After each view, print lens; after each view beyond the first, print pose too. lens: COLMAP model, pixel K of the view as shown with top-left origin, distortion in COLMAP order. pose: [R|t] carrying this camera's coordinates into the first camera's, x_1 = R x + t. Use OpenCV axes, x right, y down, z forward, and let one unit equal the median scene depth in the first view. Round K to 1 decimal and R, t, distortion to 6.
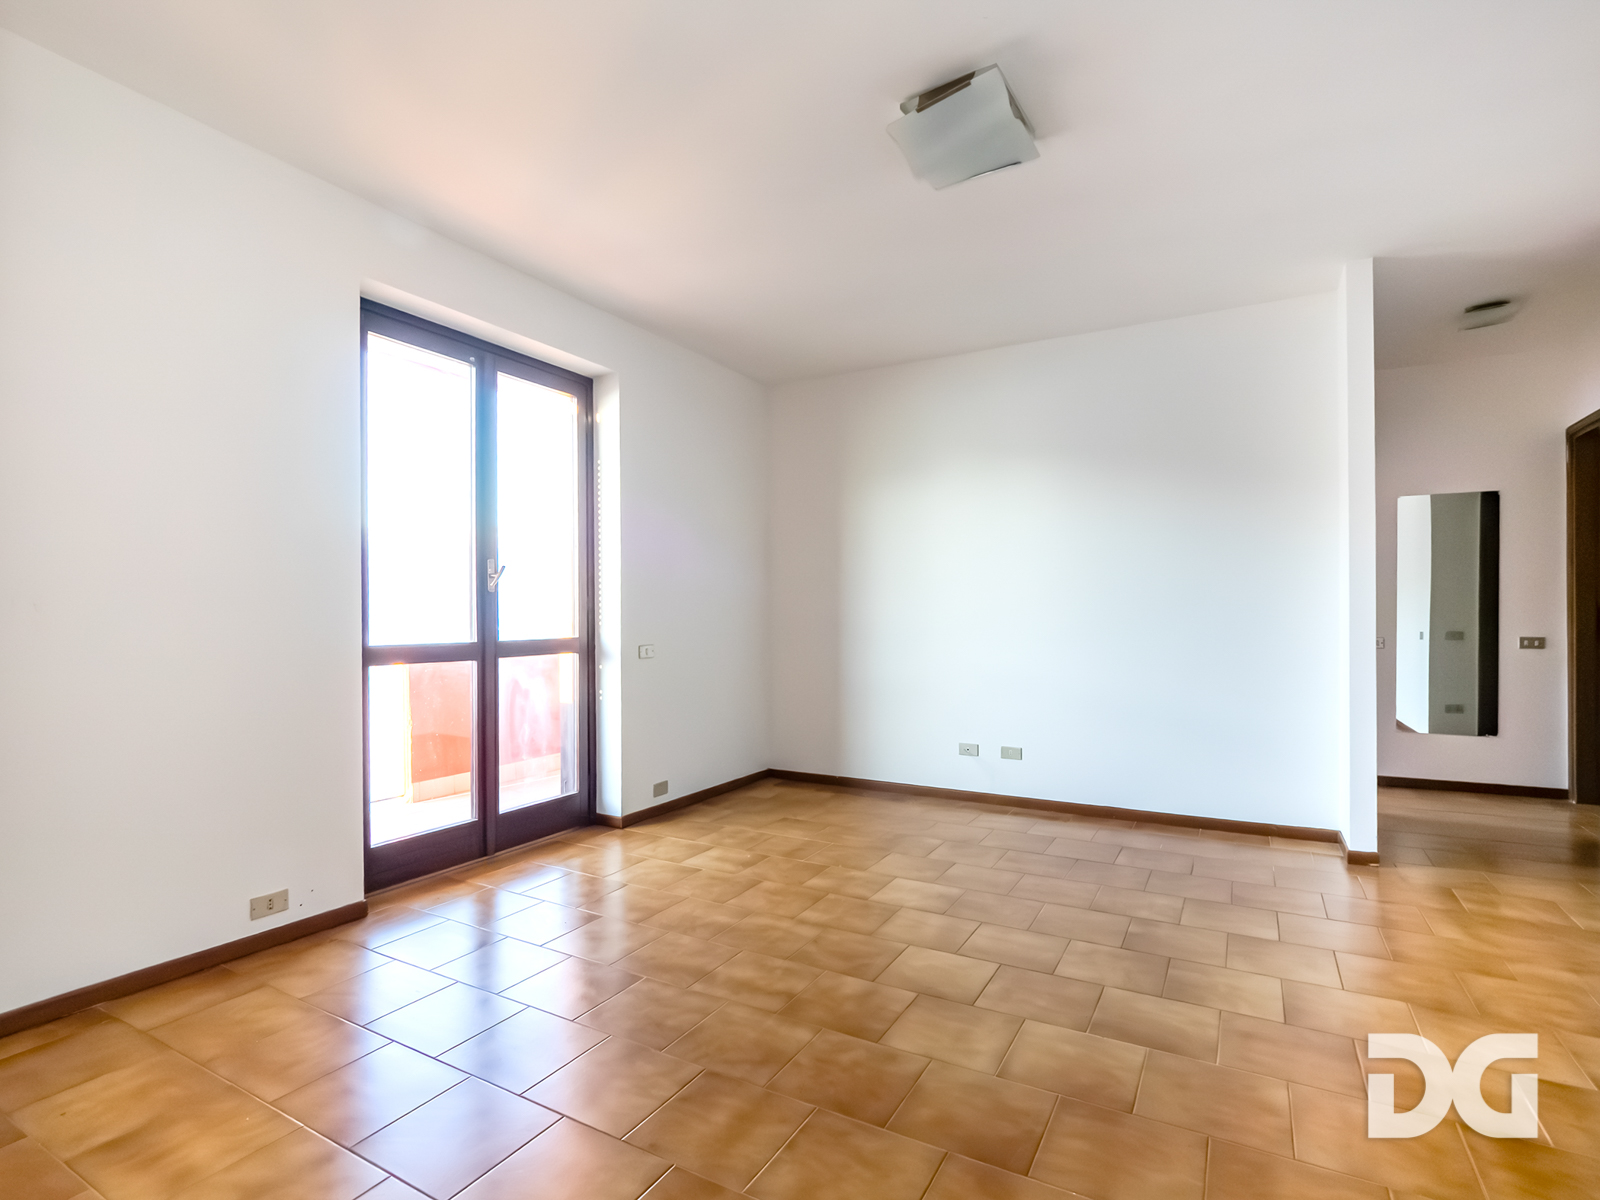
lens RADIAL K [[808.7, 0, 782.0], [0, 808.7, 622.8], [0, 0, 1]] dist [-0.001148, -0.001349]
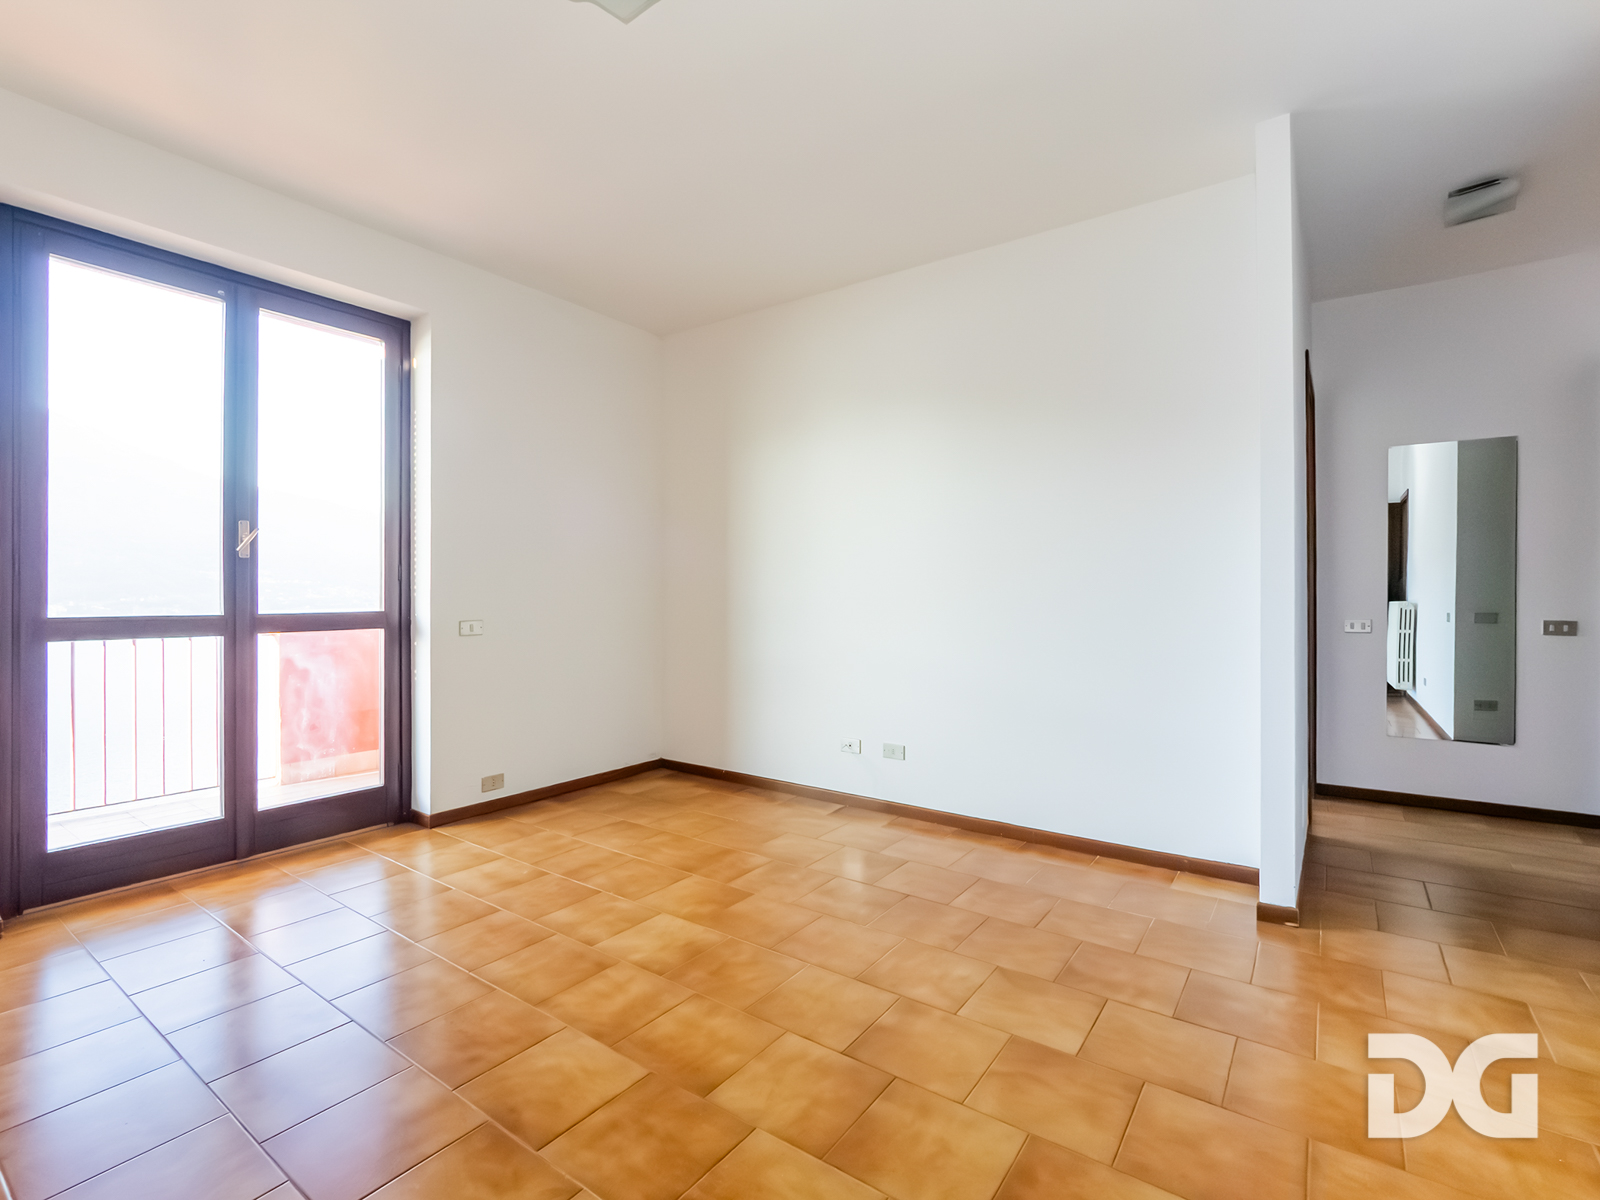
lens RADIAL K [[765.0, 0, 800.0], [0, 765.0, 600.0], [0, 0, 1]] dist [-0.003595, -0.000178]
pose [[0.995511, 0.006342, -0.094430, 0.285624], [-0.006466, 0.999979, -0.001009, 0.003563], [0.094421, 0.001615, 0.995531, 0.210903]]
